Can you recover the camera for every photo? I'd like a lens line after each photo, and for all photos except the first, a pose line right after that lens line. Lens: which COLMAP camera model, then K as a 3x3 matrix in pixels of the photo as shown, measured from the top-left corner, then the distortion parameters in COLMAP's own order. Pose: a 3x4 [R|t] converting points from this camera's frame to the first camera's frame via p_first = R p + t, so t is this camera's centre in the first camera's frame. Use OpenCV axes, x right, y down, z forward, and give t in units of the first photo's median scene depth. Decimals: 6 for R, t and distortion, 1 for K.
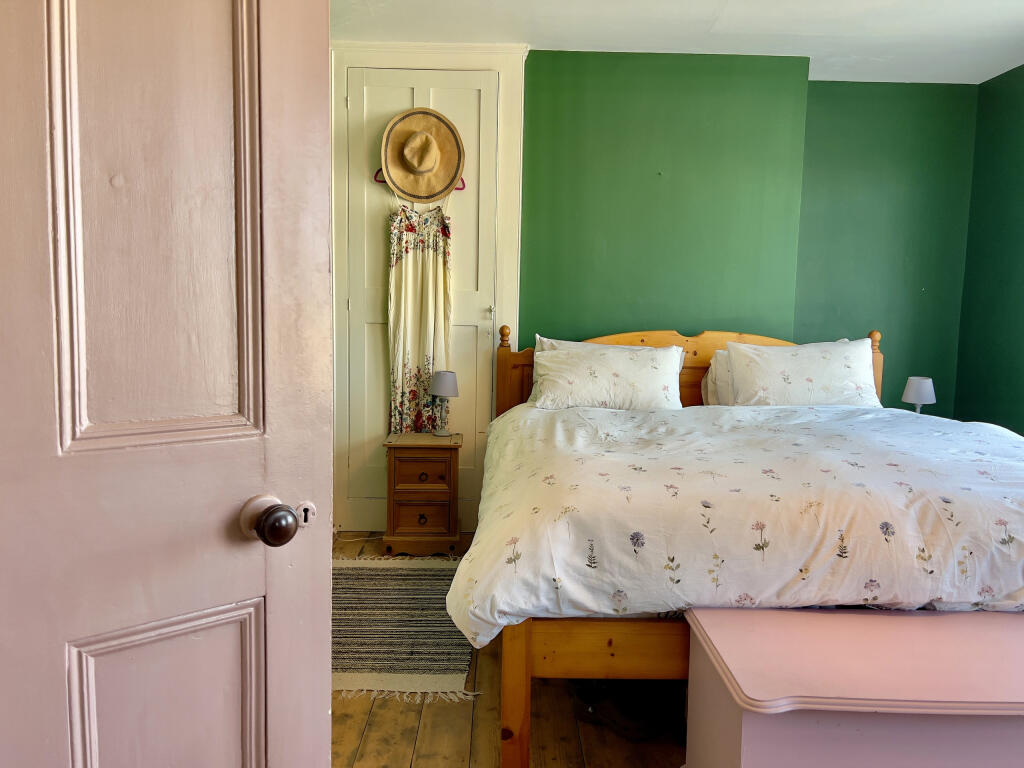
lens RADIAL K [[766.4, 0, 512.0], [0, 766.4, 384.0], [0, 0, 1]] dist [0.070086, -0.082899]
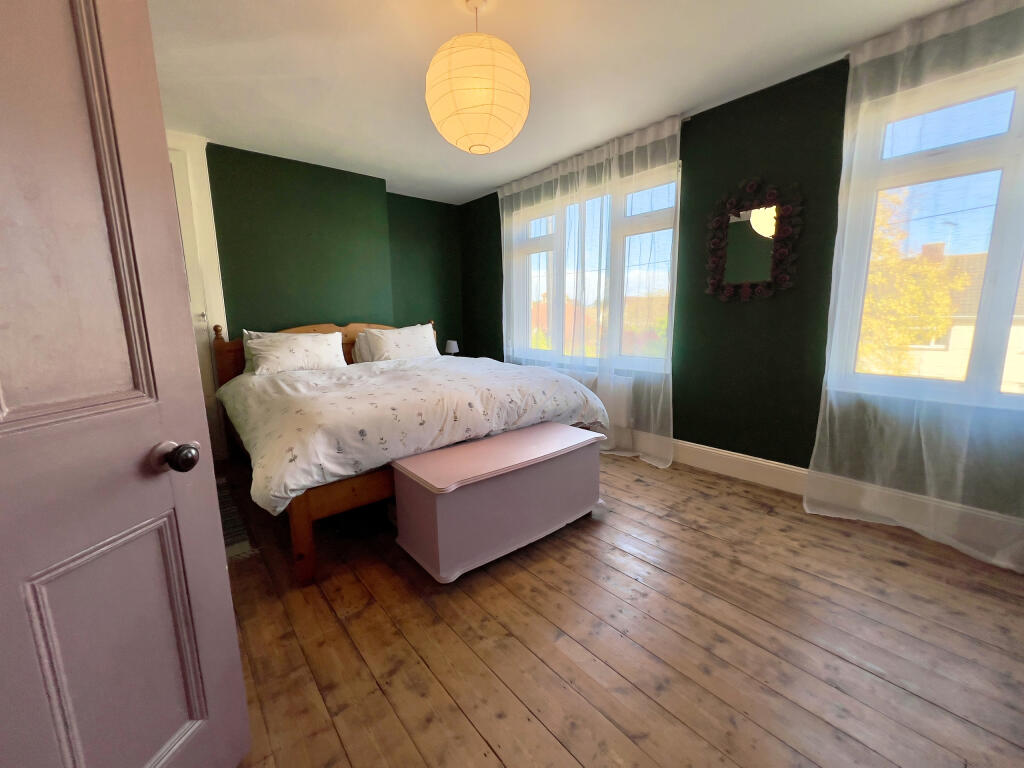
lens RADIAL K [[410.5, 0, 508.5], [0, 410.5, 381.0], [0, 0, 1]] dist [-0.000910, -0.000245]
pose [[0.772966, -0.128694, 0.621258, -0.172313], [0.084328, 0.991363, 0.100442, 0.003473], [-0.628818, -0.025249, 0.777142, -0.009588]]
